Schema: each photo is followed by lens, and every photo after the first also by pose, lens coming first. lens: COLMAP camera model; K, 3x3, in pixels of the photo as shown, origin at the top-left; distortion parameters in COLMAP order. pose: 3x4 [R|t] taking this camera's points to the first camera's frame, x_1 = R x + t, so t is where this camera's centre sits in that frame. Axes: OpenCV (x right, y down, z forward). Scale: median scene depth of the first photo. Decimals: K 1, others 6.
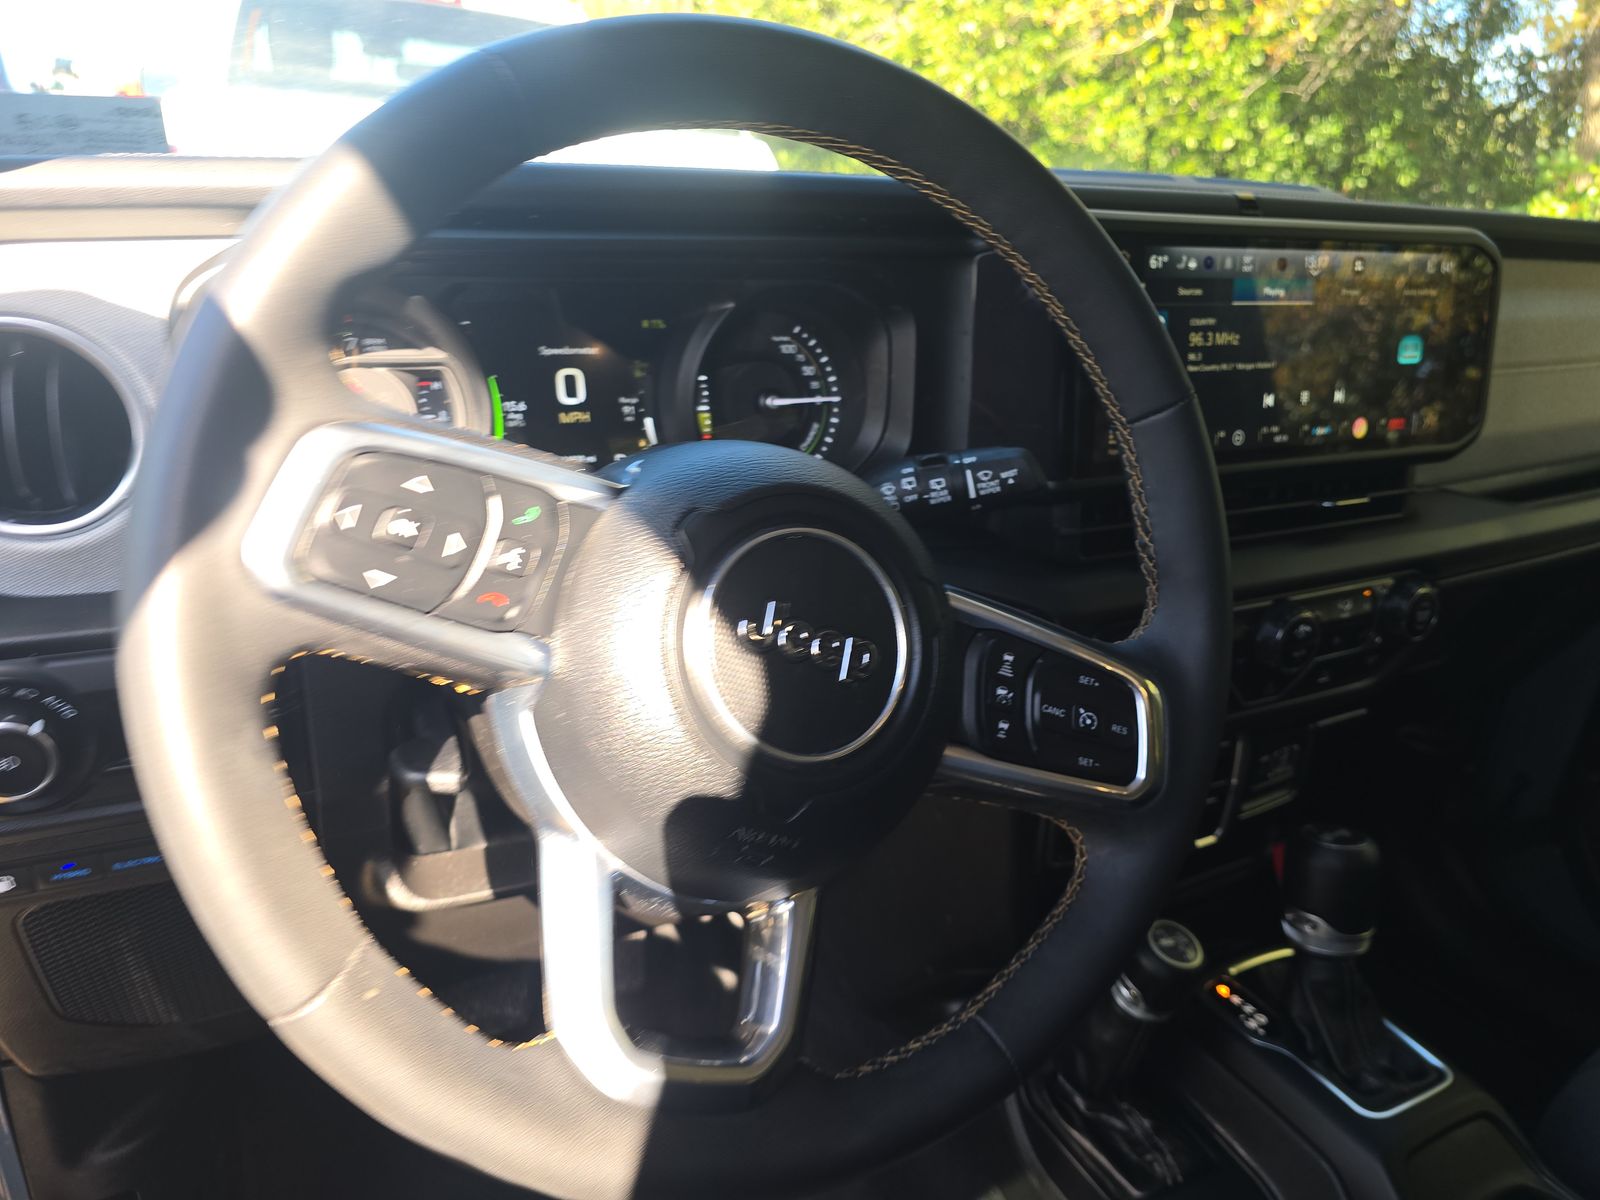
lens RADIAL K [[1044.9, 0, 785.8], [0, 1044.9, 615.4], [0, 0, 1]] dist [-0.010575, -0.023081]
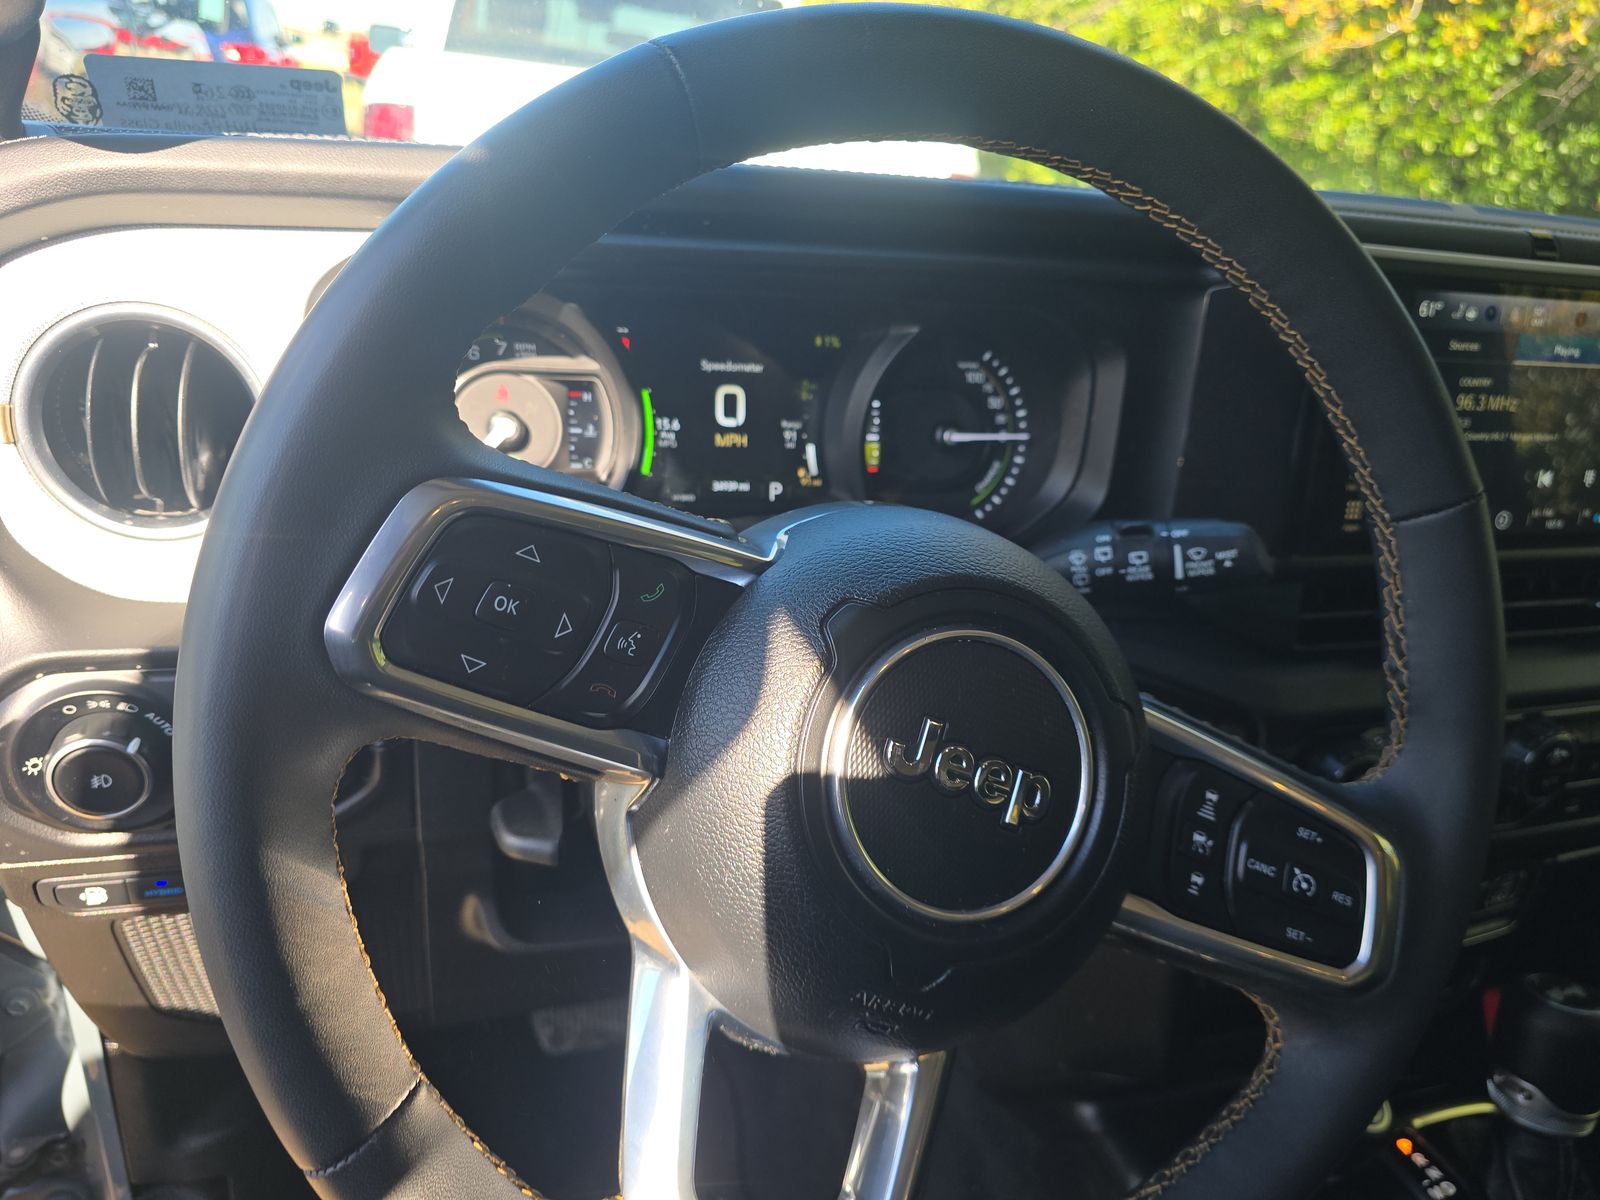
lens RADIAL K [[1044.9, 0, 795.0], [0, 1044.9, 607.3], [0, 0, 1]] dist [-0.010575, -0.023081]
pose [[0.986009, 0.097987, -0.134852, -0.010096], [-0.096459, 0.995177, 0.017834, -0.064605], [0.135950, -0.004577, 0.990705, 0.102032]]
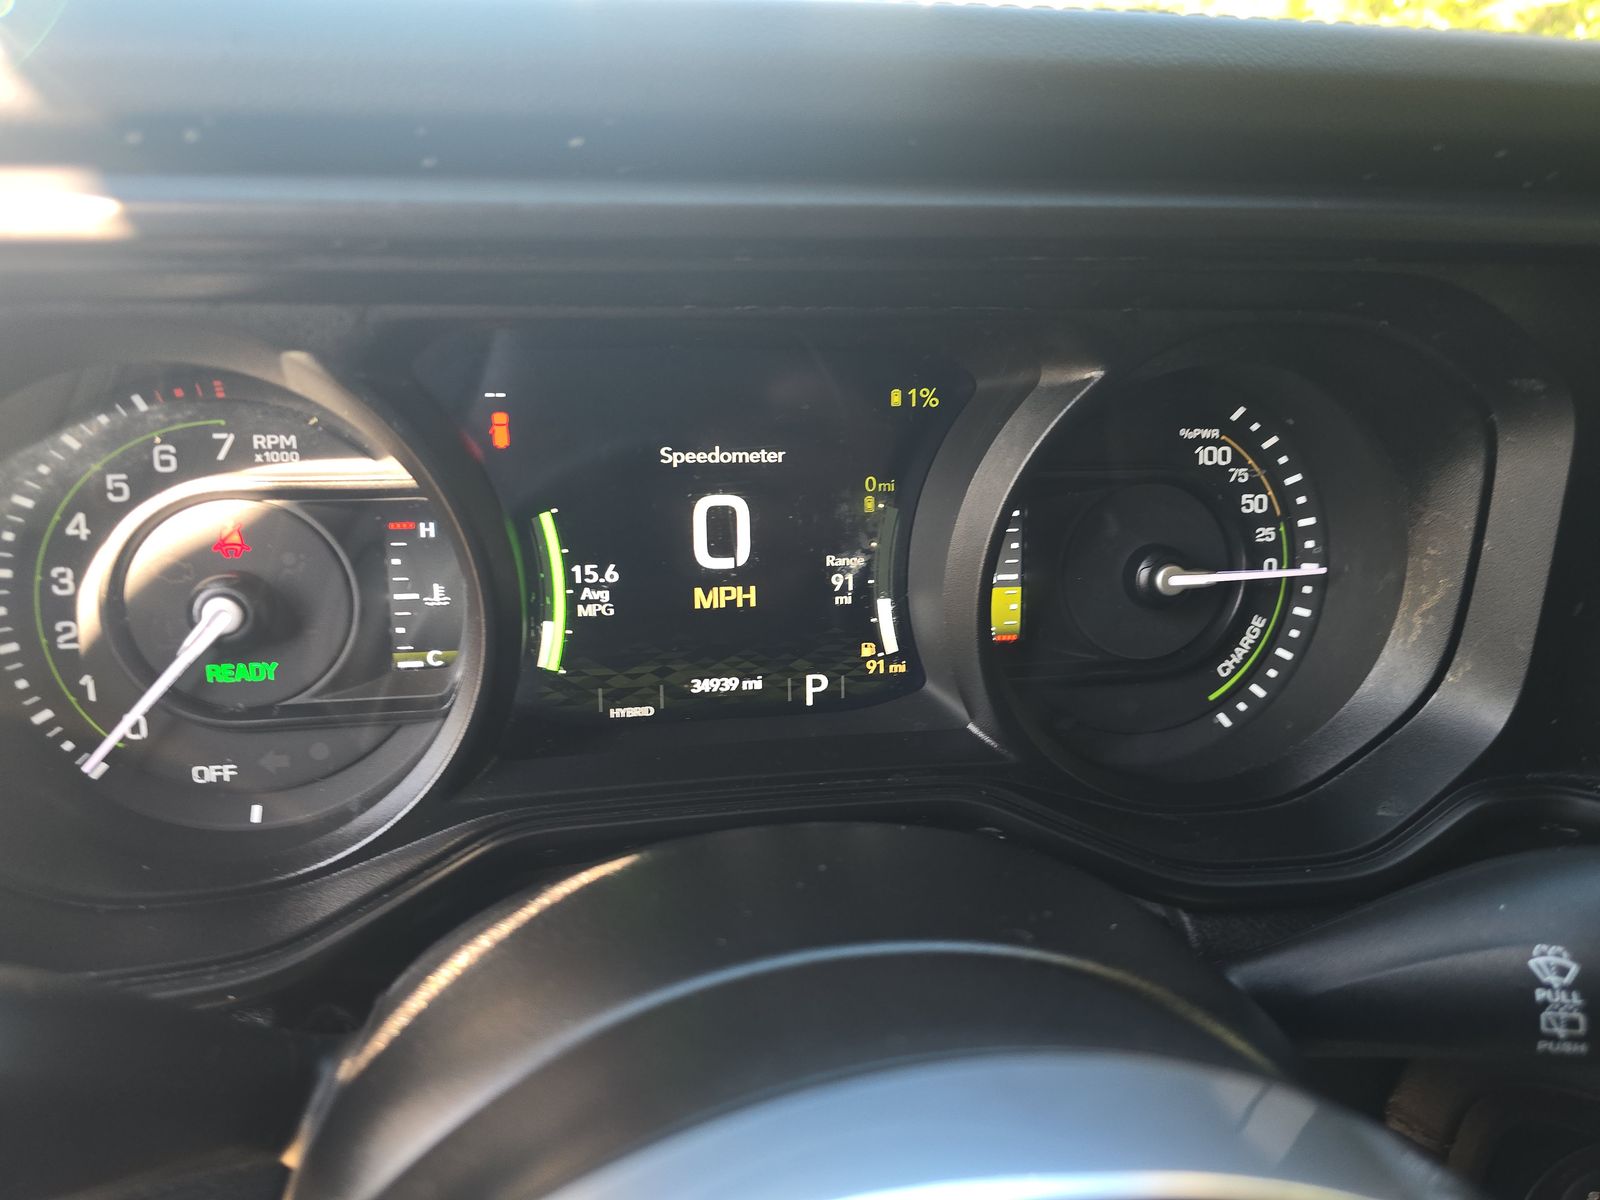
lens RADIAL K [[1044.9, 0, 786.2], [0, 1044.9, 585.3], [0, 0, 1]] dist [-0.010575, -0.023081]
pose [[0.957139, 0.084157, -0.277132, -0.046438], [-0.088507, 0.996070, -0.003200, -0.191472], [0.275774, 0.027591, 0.960827, 0.548434]]
